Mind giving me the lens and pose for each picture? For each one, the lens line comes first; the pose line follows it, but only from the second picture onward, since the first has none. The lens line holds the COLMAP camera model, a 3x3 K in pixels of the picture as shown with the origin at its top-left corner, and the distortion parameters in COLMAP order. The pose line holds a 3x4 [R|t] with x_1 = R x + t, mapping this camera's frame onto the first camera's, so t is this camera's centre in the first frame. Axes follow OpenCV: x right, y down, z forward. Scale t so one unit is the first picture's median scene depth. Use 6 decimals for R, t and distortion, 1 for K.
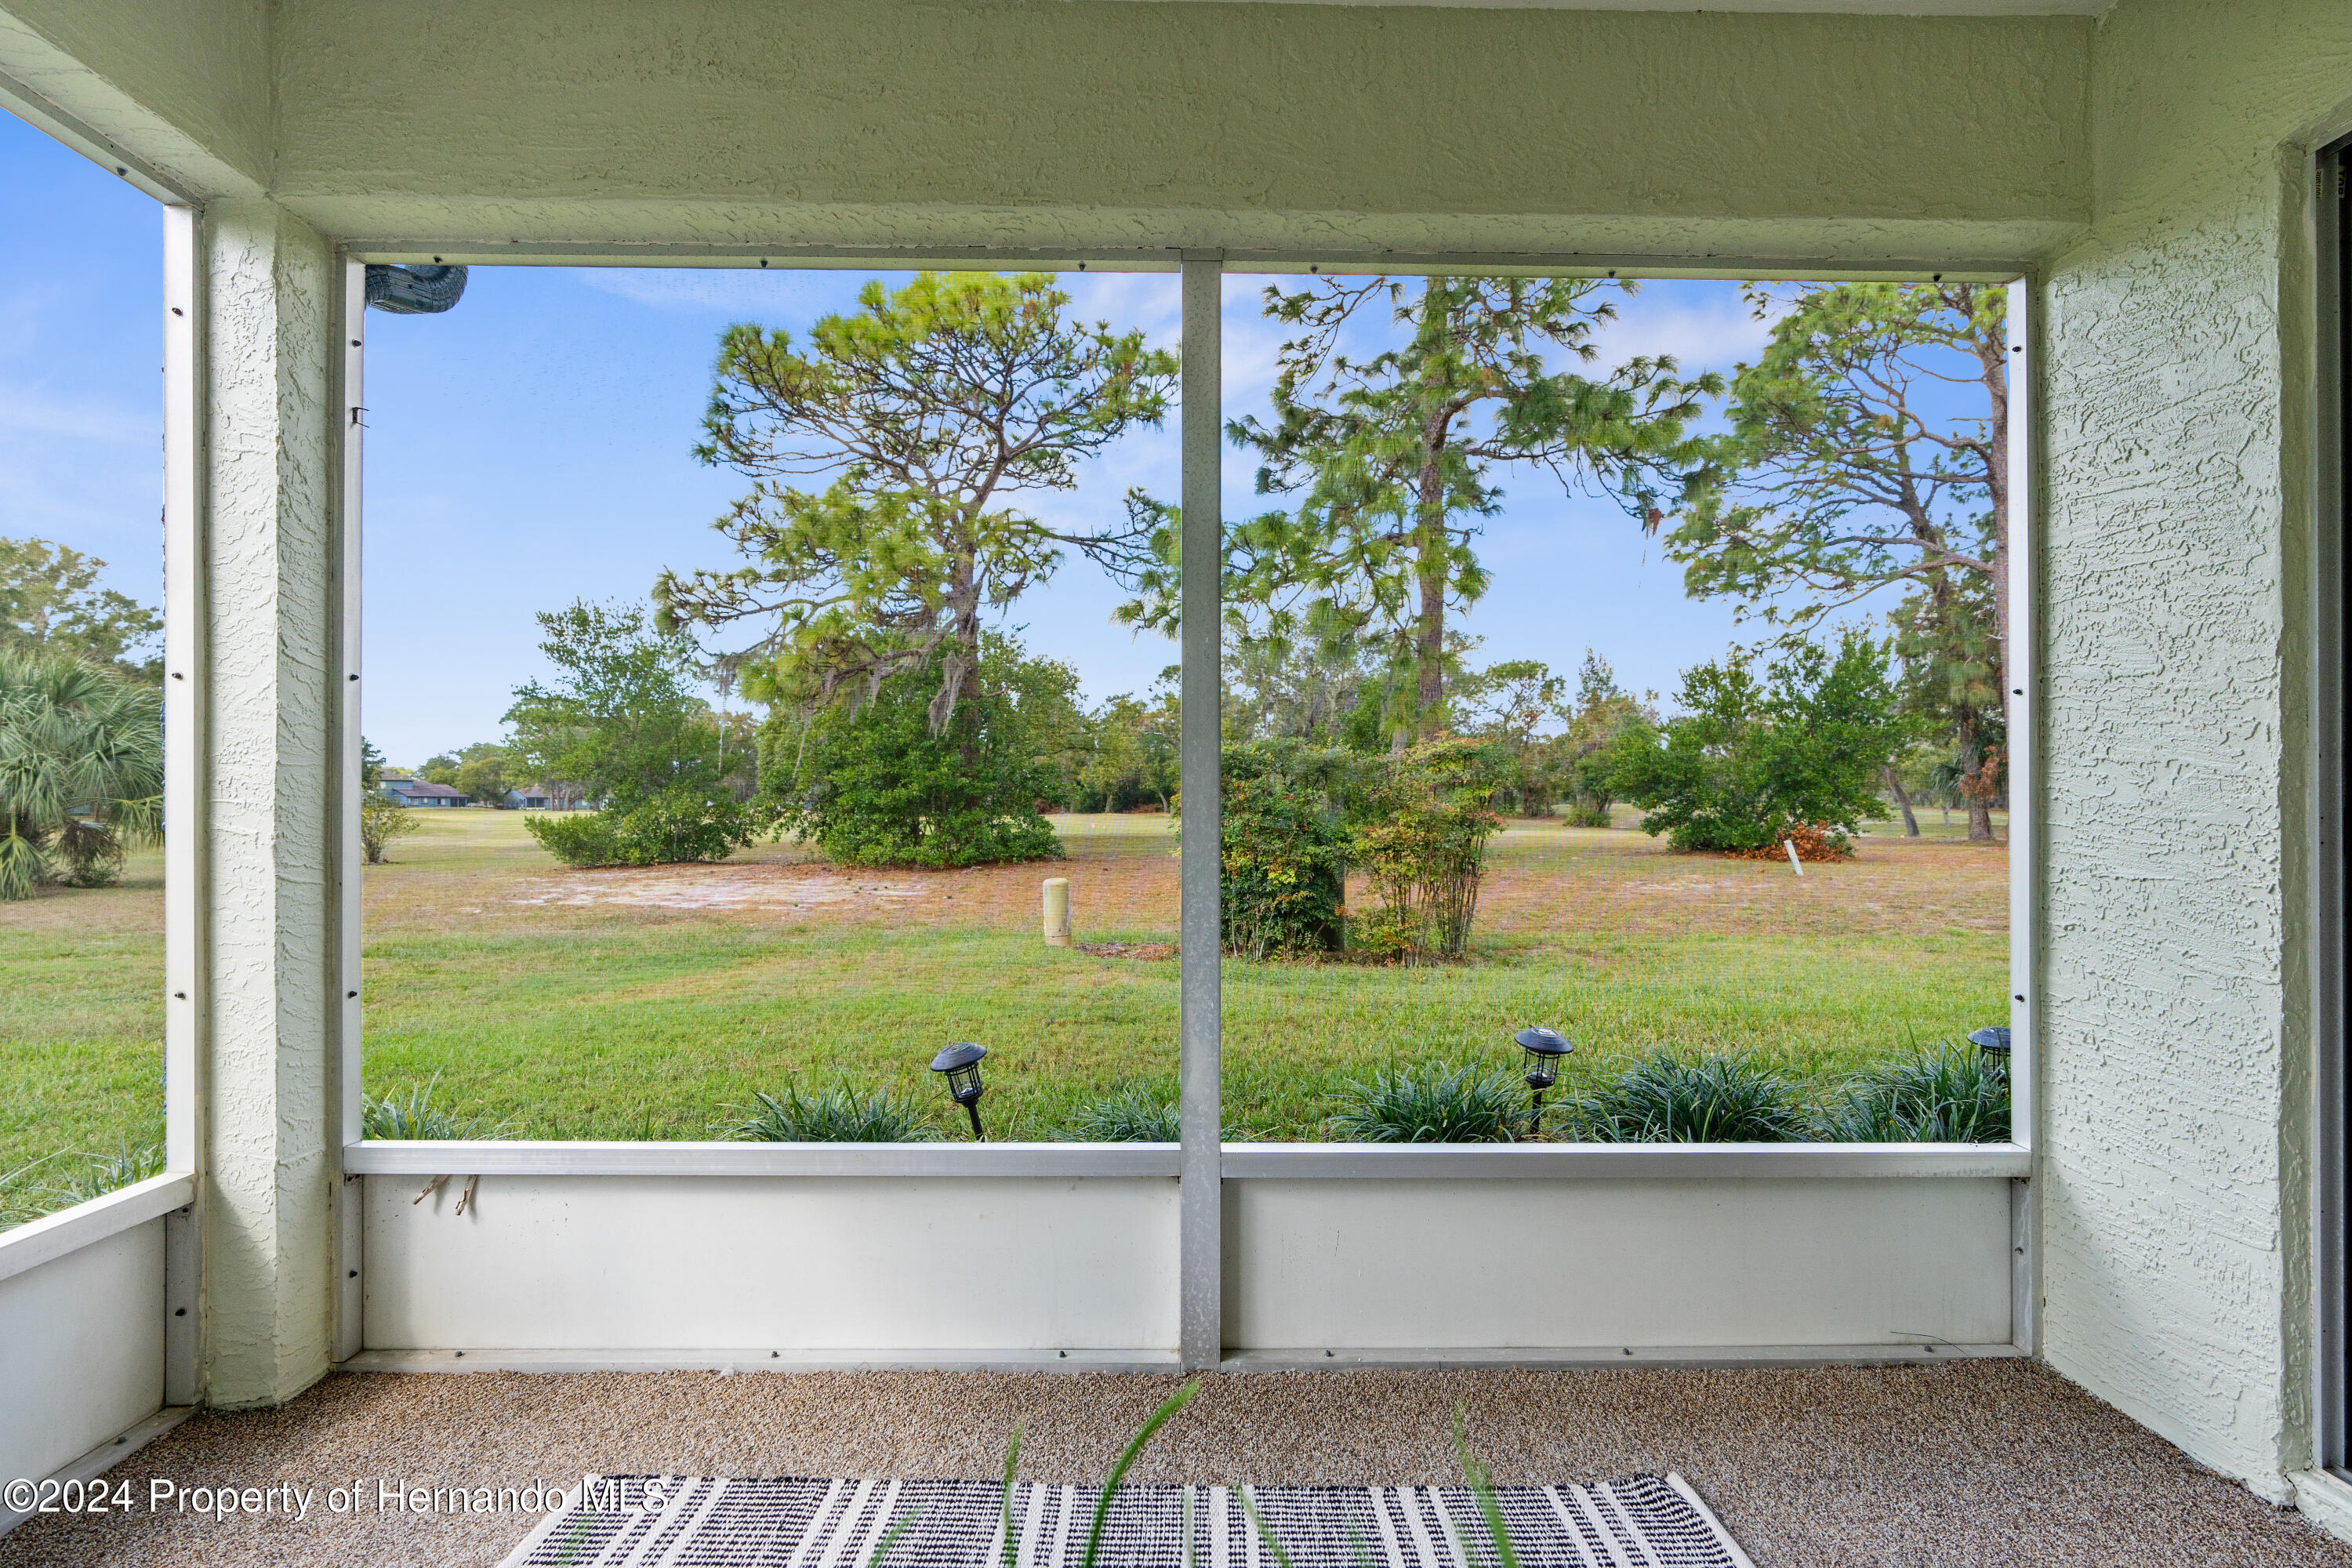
lens RADIAL K [[1078.0, 0, 1179.6], [0, 1078.0, 801.5], [0, 0, 1]] dist [-0.002763, 0.000591]
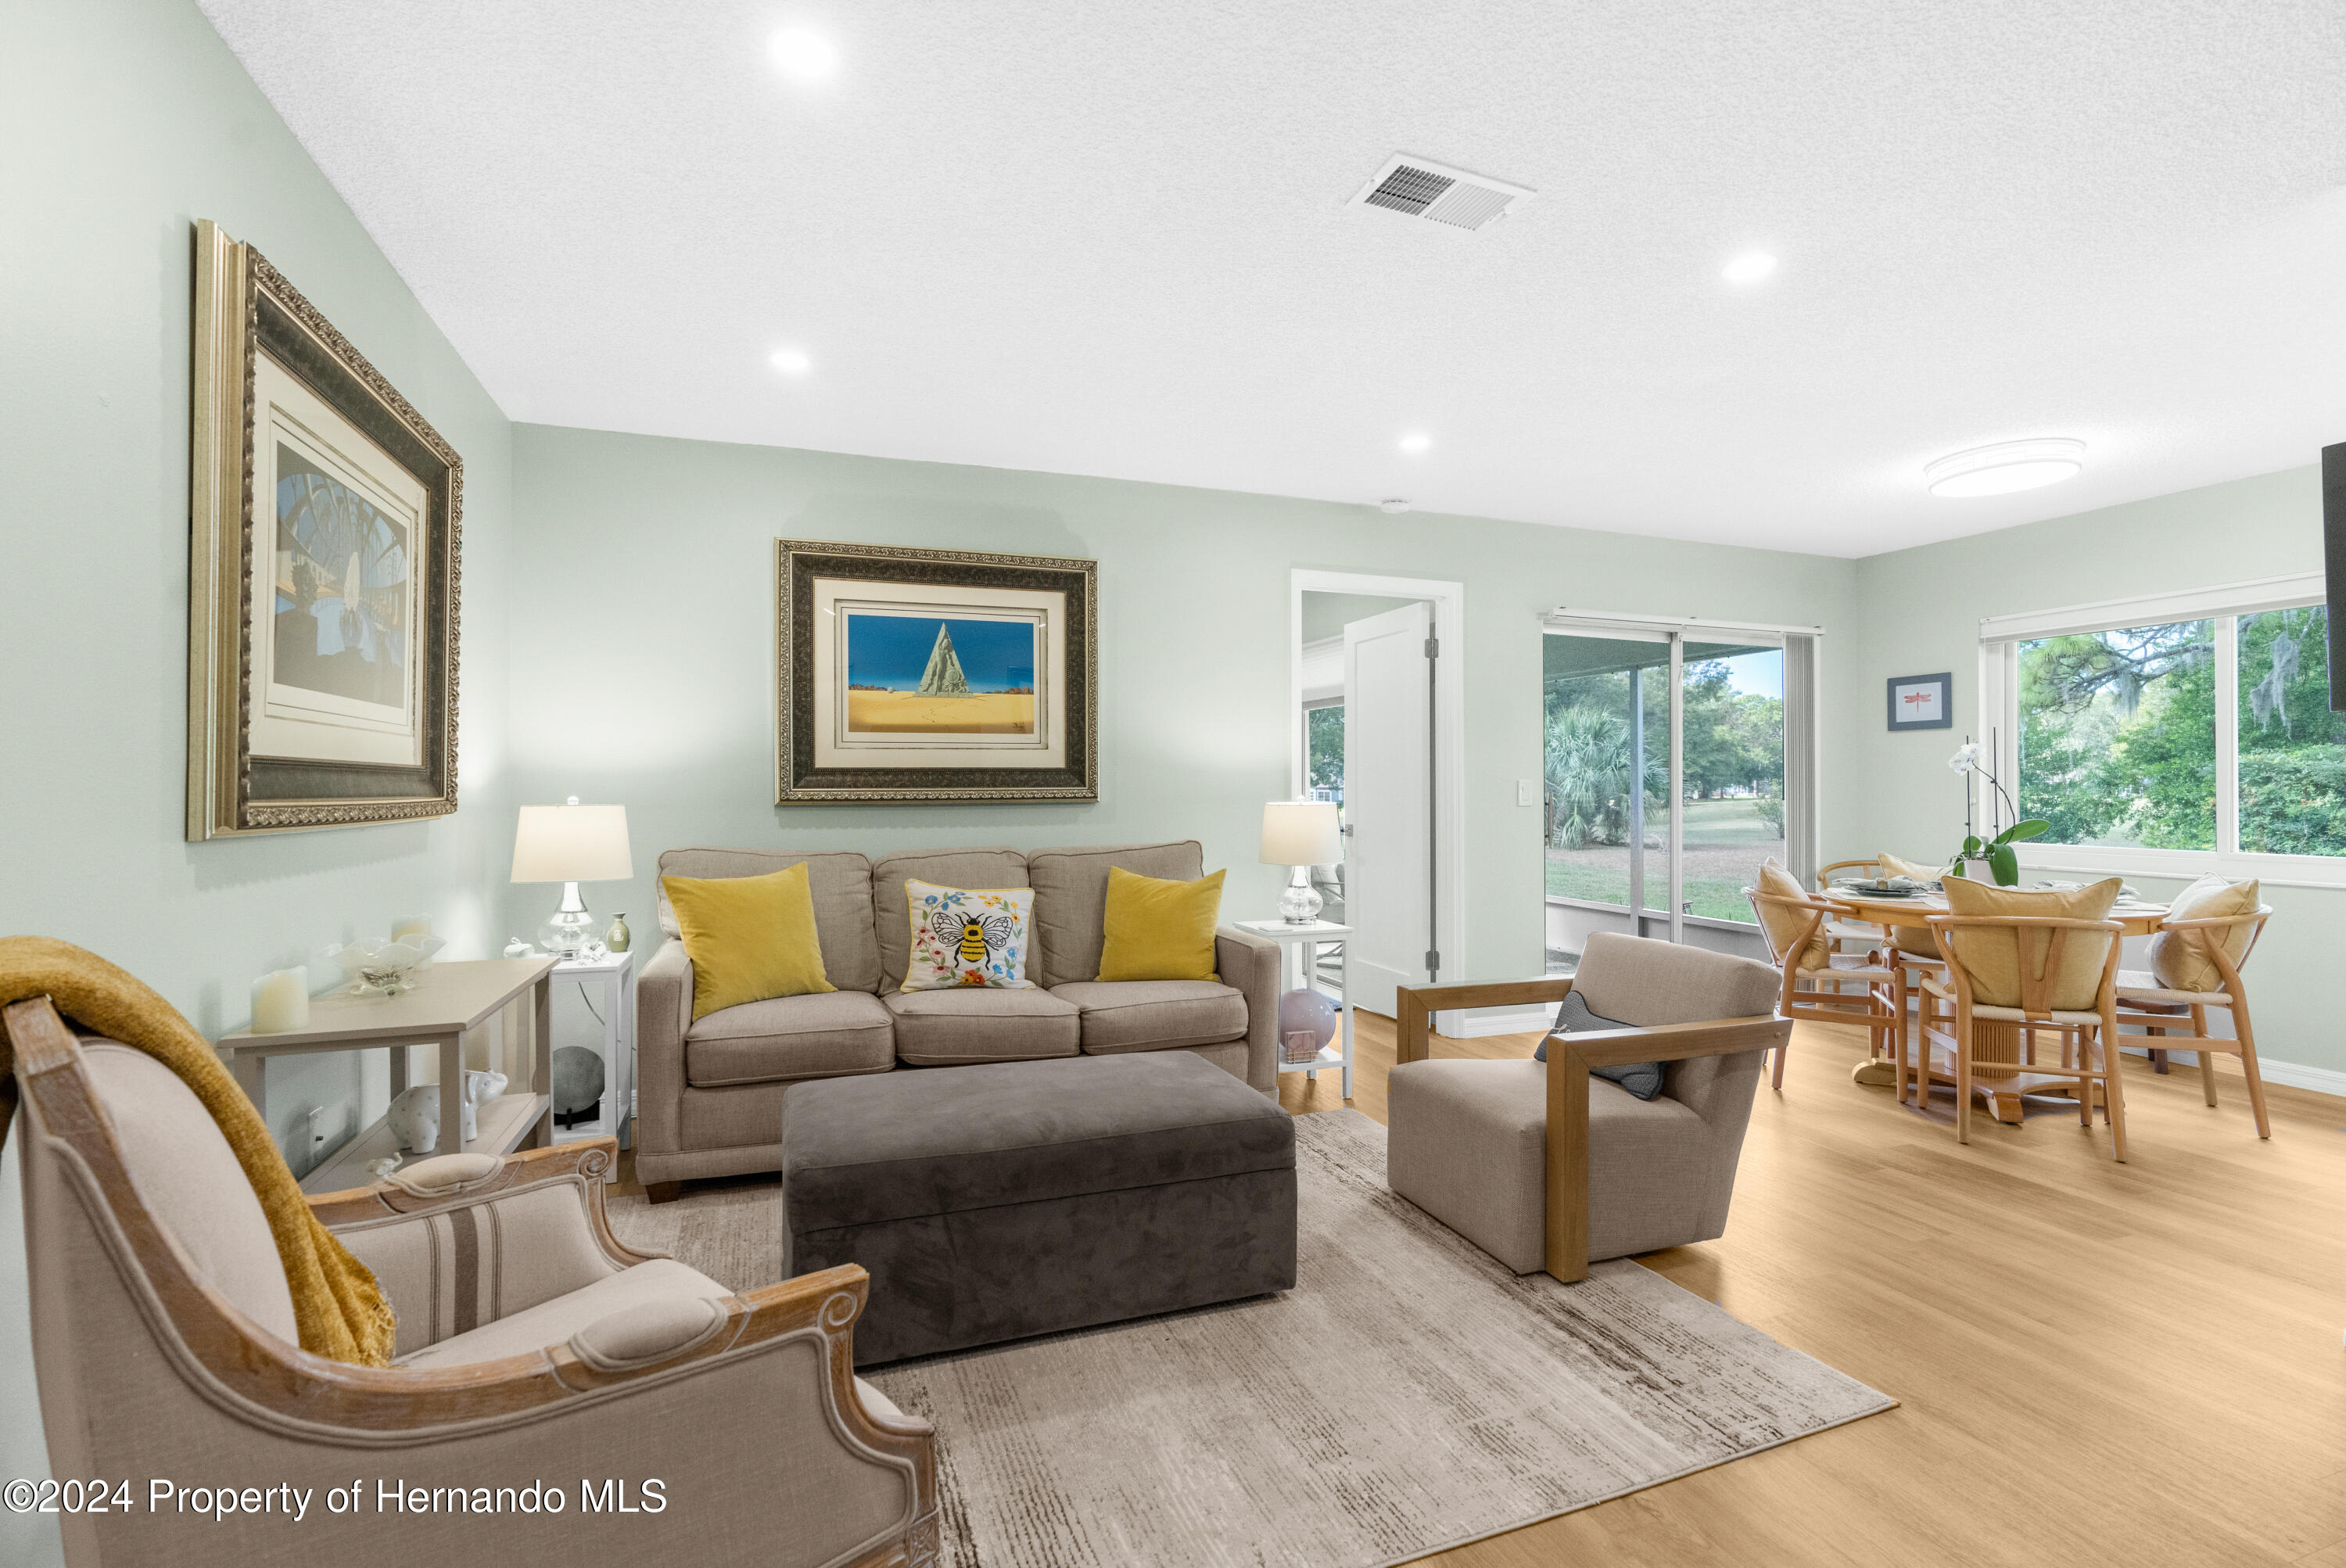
lens RADIAL K [[1075.3, 0, 1177.9], [0, 1075.3, 783.7], [0, 0, 1]] dist [-0.002763, 0.000591]
pose [[0.329519, -0.012888, -0.944061, 0.309557], [0.011657, 0.999886, -0.009581, -0.008479], [0.944077, -0.007848, 0.329632, -0.177724]]
